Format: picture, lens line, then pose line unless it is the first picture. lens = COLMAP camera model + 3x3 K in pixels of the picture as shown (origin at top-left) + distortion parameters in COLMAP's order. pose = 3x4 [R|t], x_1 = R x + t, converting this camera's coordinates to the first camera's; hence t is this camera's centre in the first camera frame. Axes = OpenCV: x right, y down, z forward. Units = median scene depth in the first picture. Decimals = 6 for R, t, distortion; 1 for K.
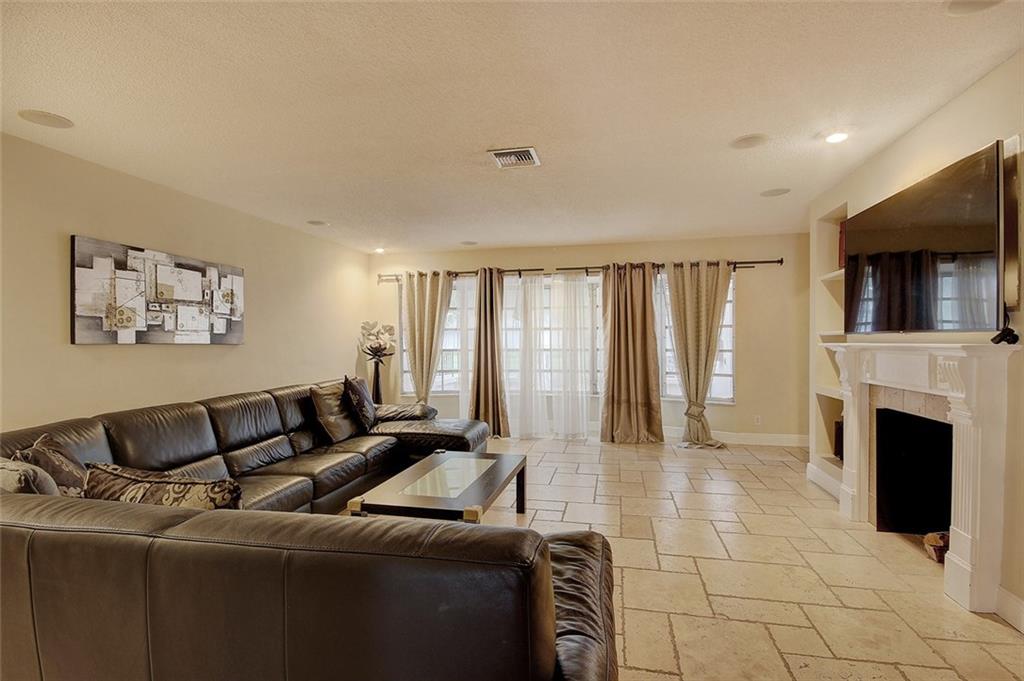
lens RADIAL K [[474.9, 0, 515.4], [0, 474.9, 347.0], [0, 0, 1]] dist [0.003582, -0.004472]
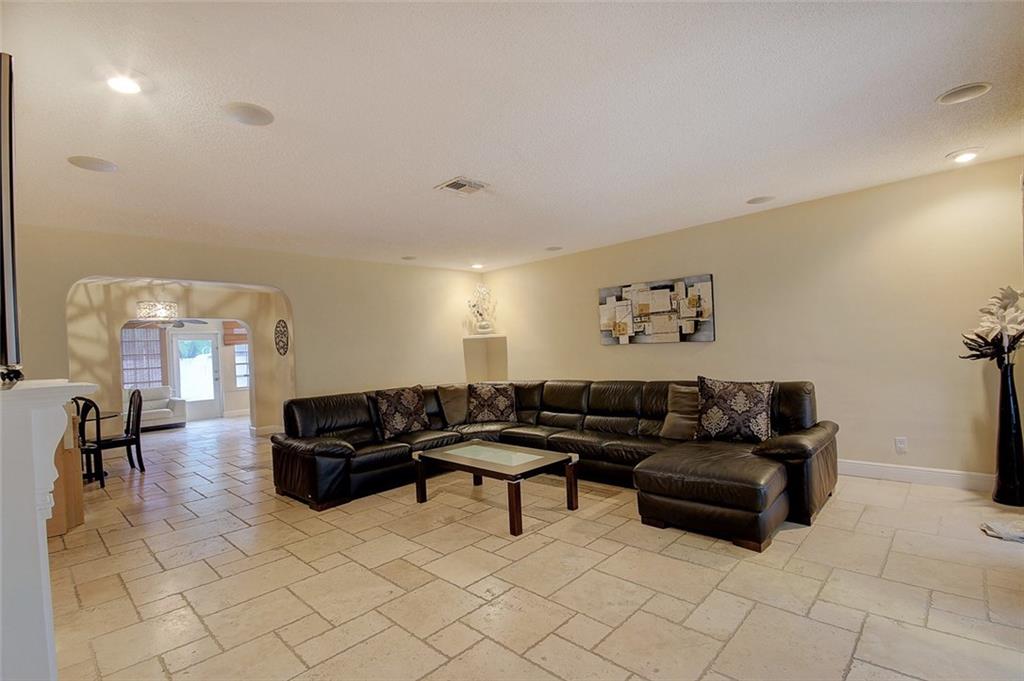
lens RADIAL K [[474.9, 0, 521.2], [0, 474.9, 349.3], [0, 0, 1]] dist [0.003582, -0.004472]
pose [[-0.518990, 0.038039, -0.853933, 0.744816], [0.044384, 0.998861, 0.017520, -0.030179], [0.853627, -0.028808, -0.520088, 1.415268]]
